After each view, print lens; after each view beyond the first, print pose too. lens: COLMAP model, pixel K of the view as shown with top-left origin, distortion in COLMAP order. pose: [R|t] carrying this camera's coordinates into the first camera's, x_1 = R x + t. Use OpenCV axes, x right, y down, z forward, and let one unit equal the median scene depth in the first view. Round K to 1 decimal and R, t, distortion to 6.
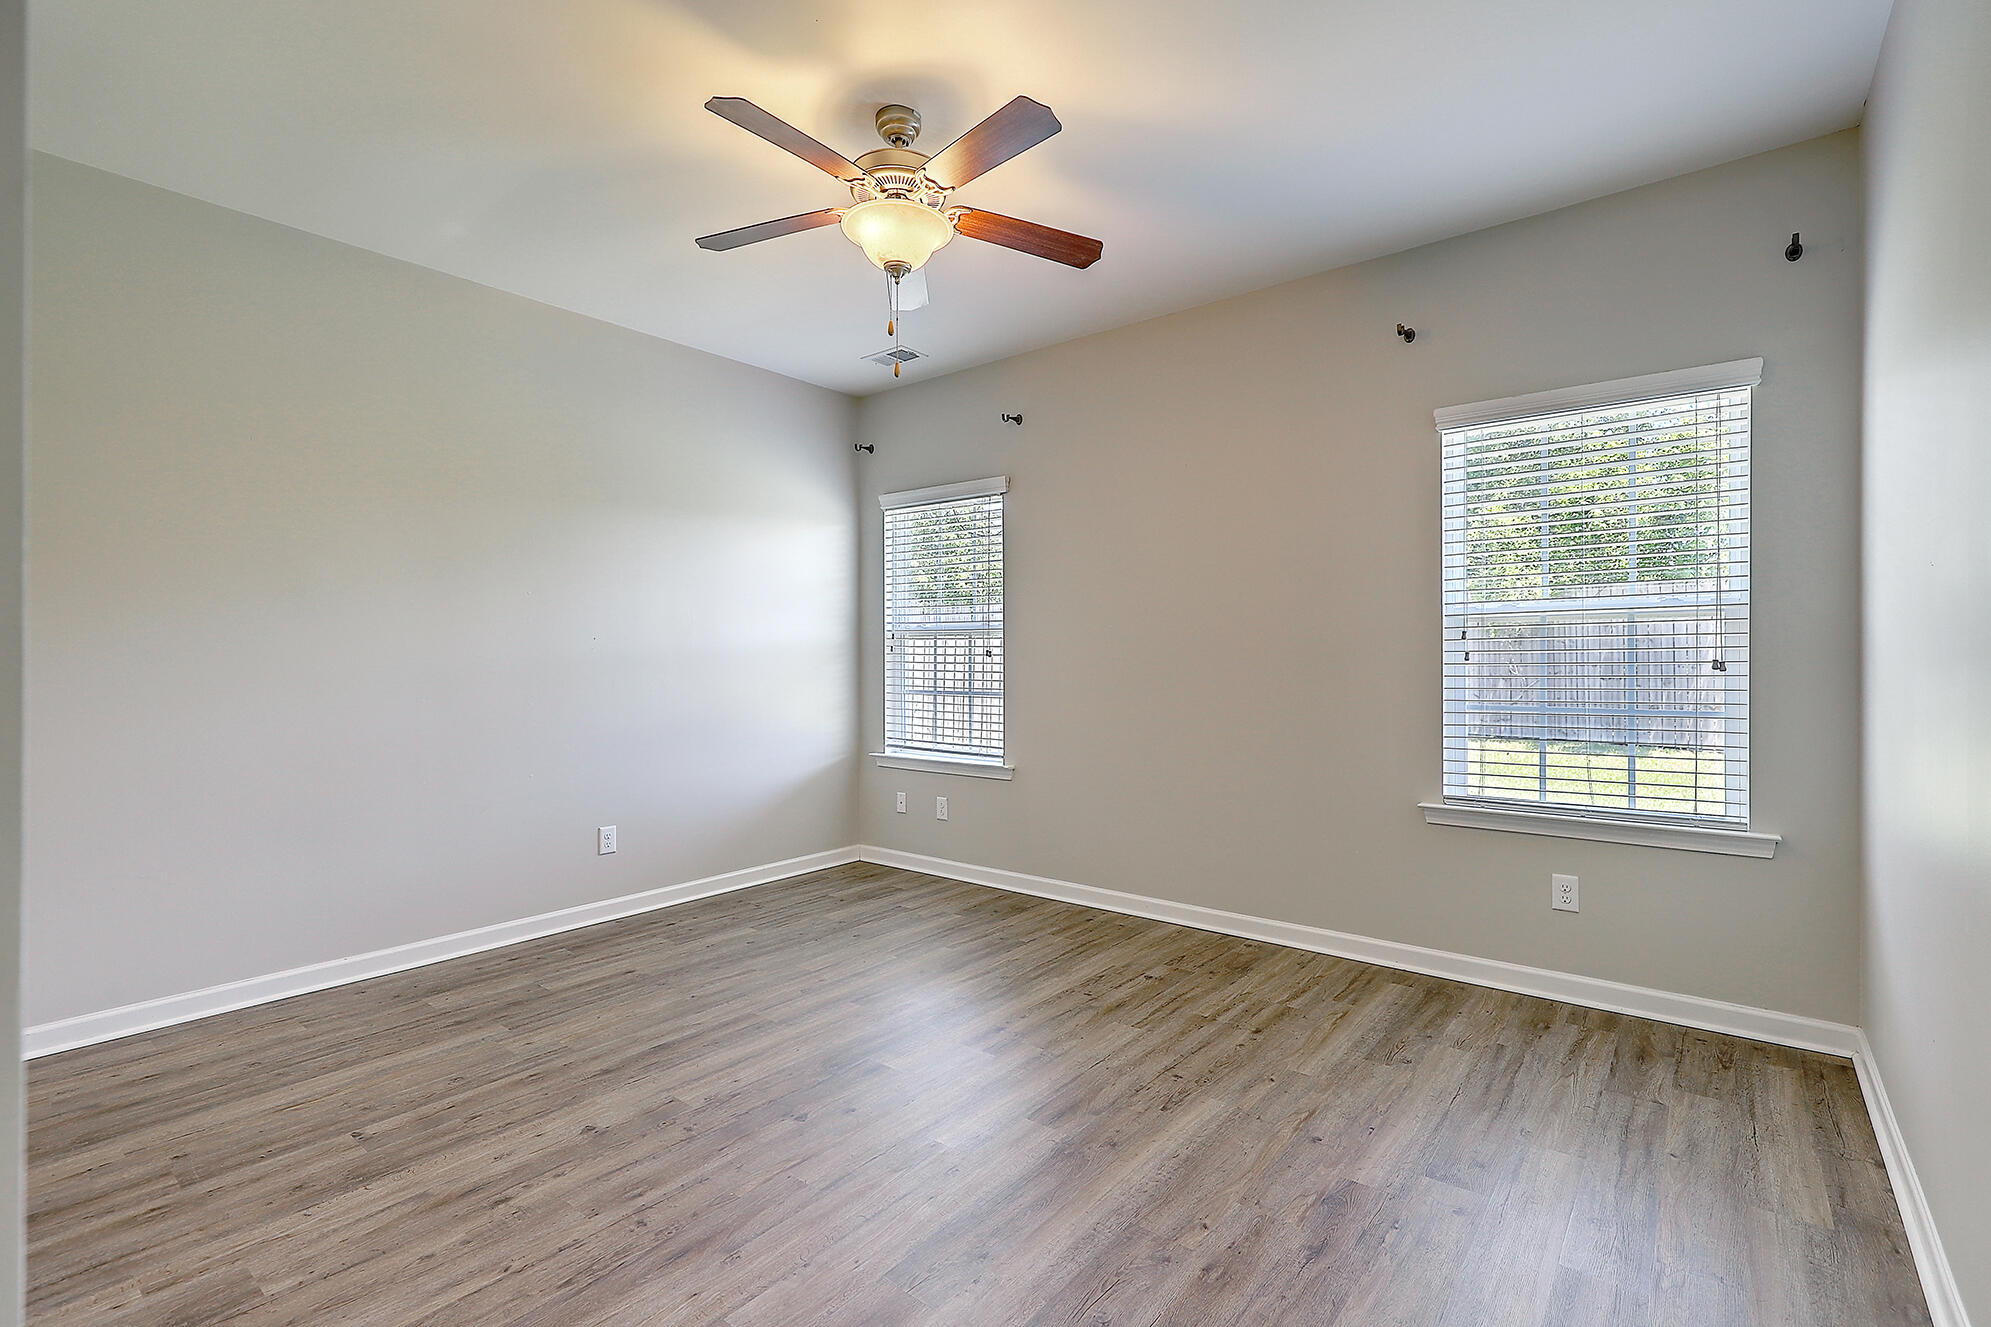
lens RADIAL K [[911.0, 0, 991.8], [0, 911.0, 668.9], [0, 0, 1]] dist [-0.004926, 0.001186]
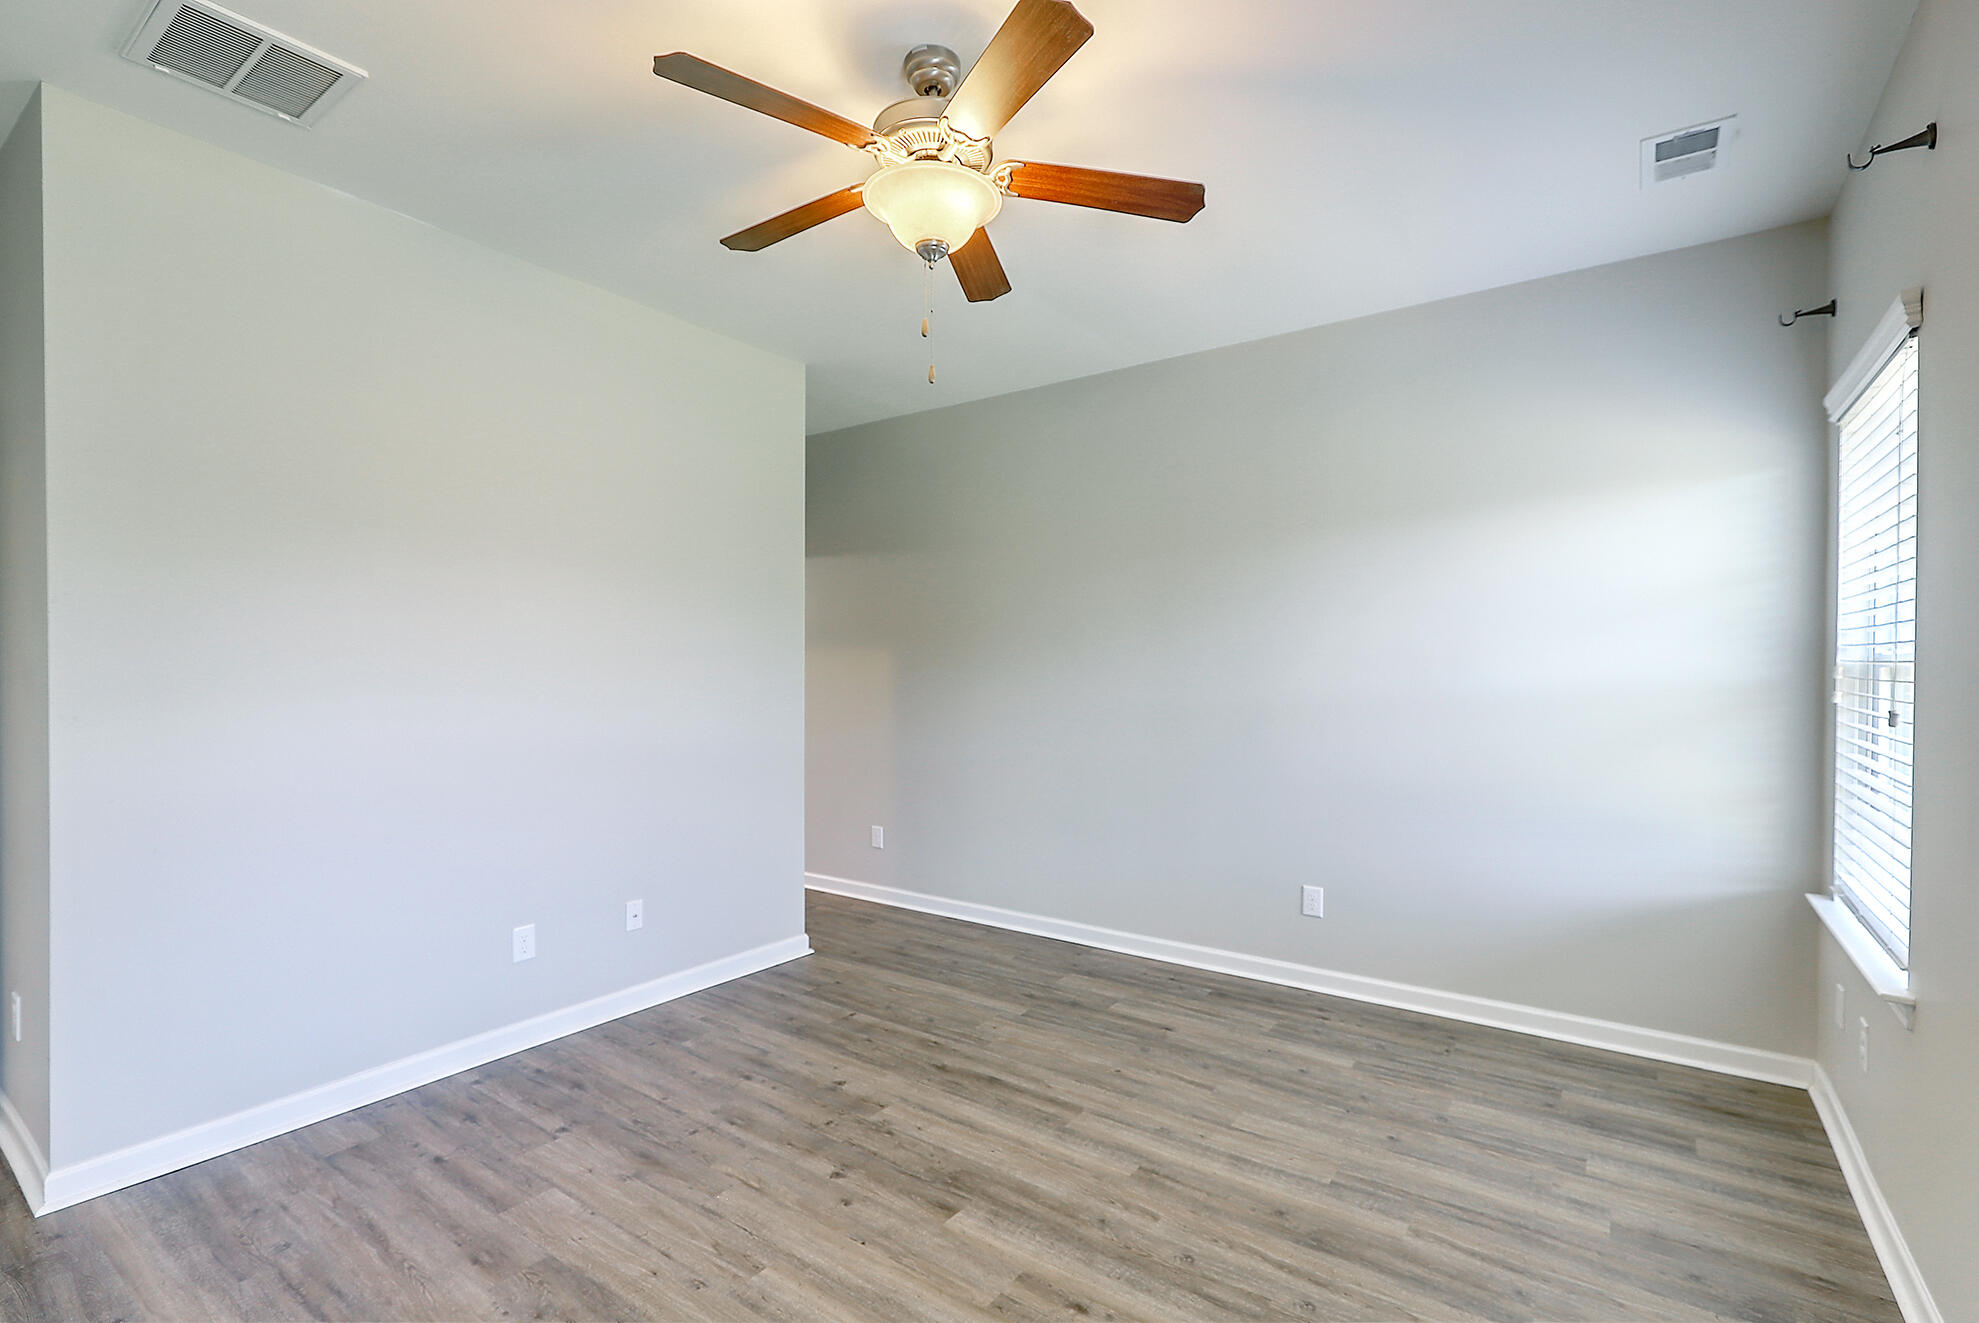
lens RADIAL K [[905.5, 0, 1000.4], [0, 905.5, 674.2], [0, 0, 1]] dist [-0.004926, 0.001186]
pose [[0.057952, 0.010179, -0.998267, 0.608506], [-0.013704, 0.999862, 0.009400, -0.053576], [0.998225, 0.013135, 0.058084, 0.860165]]
